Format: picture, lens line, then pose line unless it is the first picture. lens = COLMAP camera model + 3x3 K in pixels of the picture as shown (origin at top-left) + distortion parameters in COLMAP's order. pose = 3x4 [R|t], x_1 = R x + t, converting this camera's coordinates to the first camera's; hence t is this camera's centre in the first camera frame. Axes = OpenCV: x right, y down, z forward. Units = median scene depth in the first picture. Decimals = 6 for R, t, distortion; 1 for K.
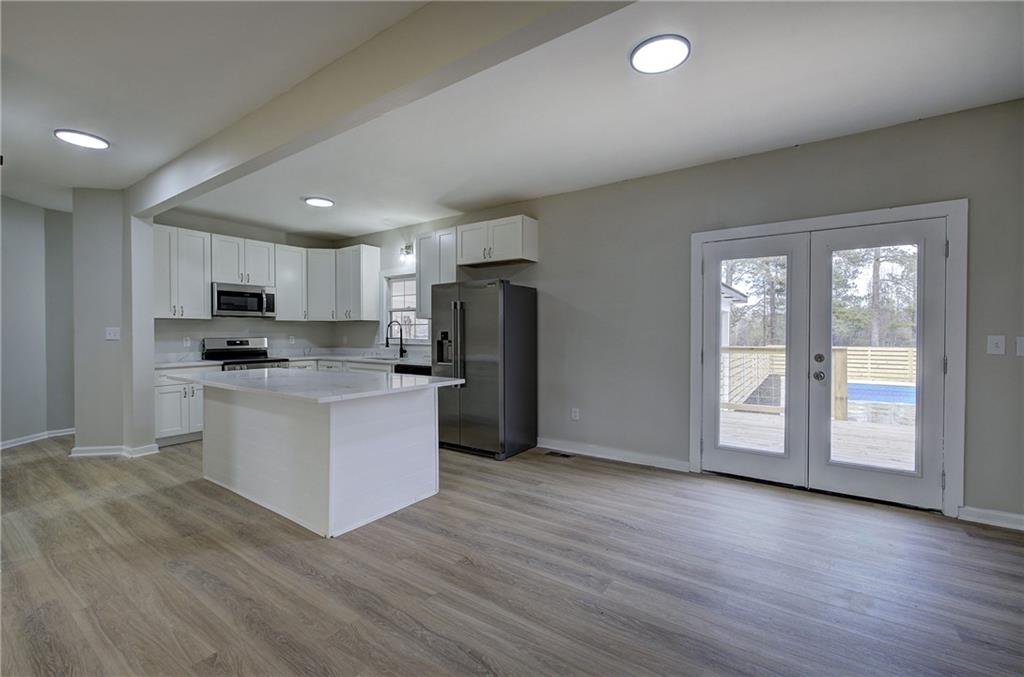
lens RADIAL K [[432.5, 0, 514.9], [0, 432.5, 335.5], [0, 0, 1]] dist [-0.002436, -0.000067]
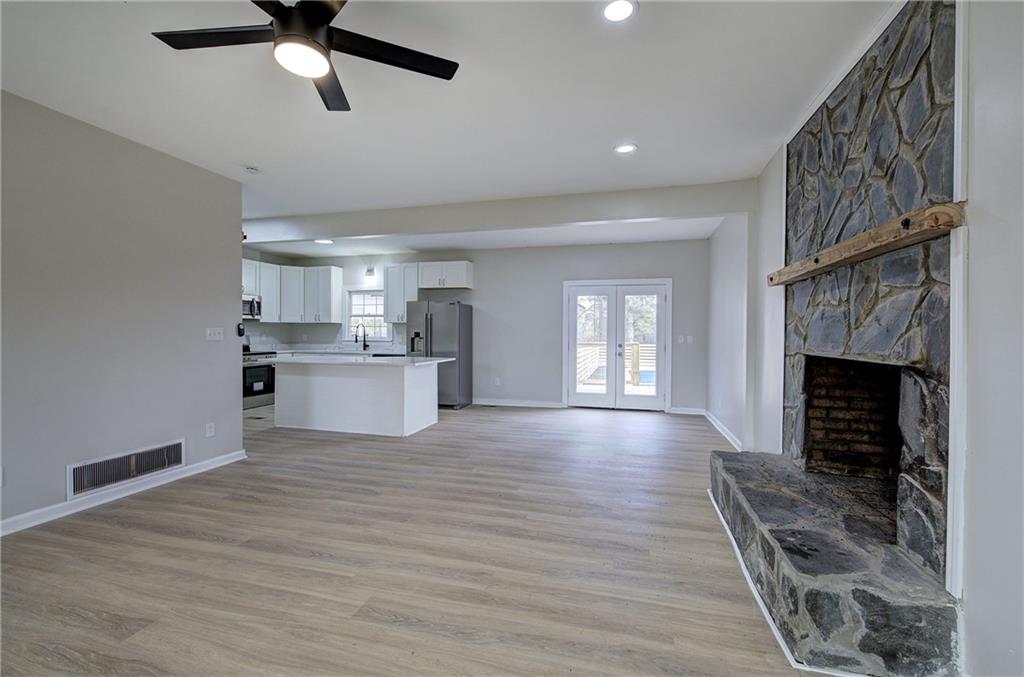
lens RADIAL K [[432.5, 0, 514.9], [0, 432.5, 335.5], [0, 0, 1]] dist [-0.002436, -0.000067]
pose [[0.941952, 0.003613, 0.335728, -0.355473], [-0.003751, 0.999993, -0.000237, 0.002913], [-0.335726, -0.001036, 0.941959, -0.593197]]
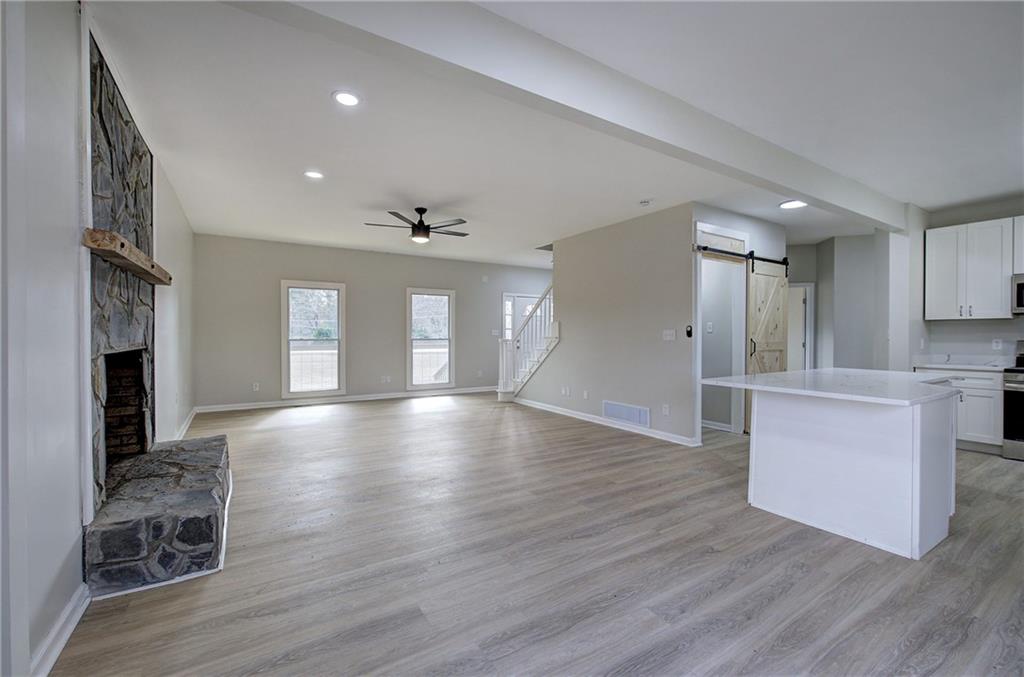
lens RADIAL K [[432.5, 0, 514.9], [0, 432.5, 335.5], [0, 0, 1]] dist [-0.002436, -0.000067]
pose [[-0.387360, 0.002660, -0.921925, 0.536298], [-0.008521, 0.999943, 0.006465, -0.000840], [0.921889, 0.010360, -0.387315, 0.495925]]
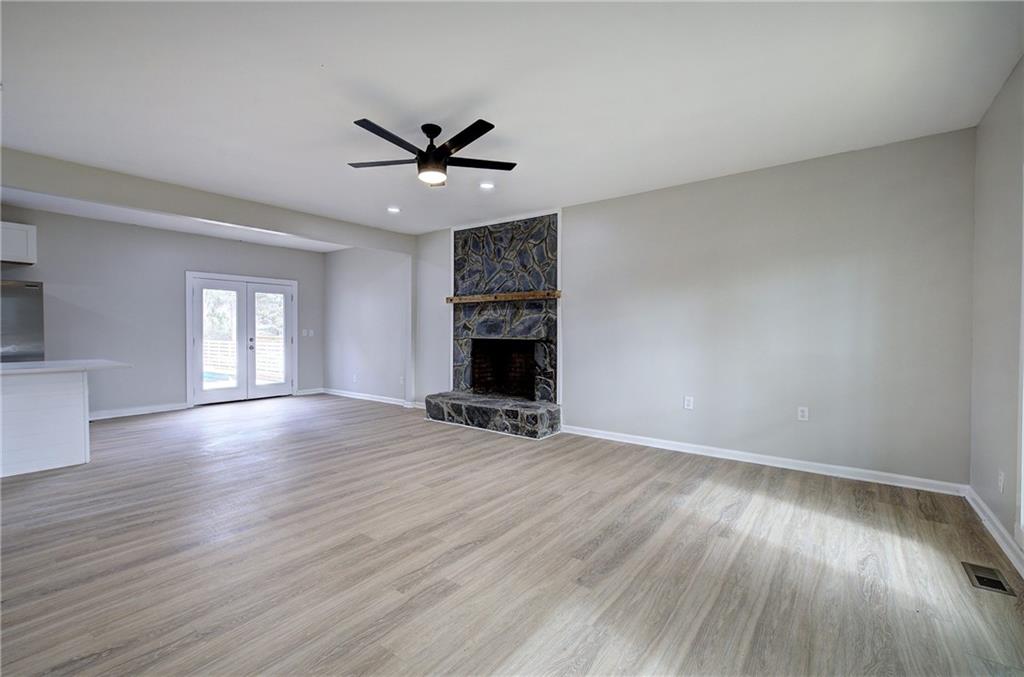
lens RADIAL K [[432.5, 0, 514.9], [0, 432.5, 335.5], [0, 0, 1]] dist [-0.002436, -0.000067]
pose [[0.054157, -0.014785, 0.998423, -1.053396], [0.001990, 0.999890, 0.014699, 0.000591], [-0.998530, 0.001191, 0.054181, -0.347186]]
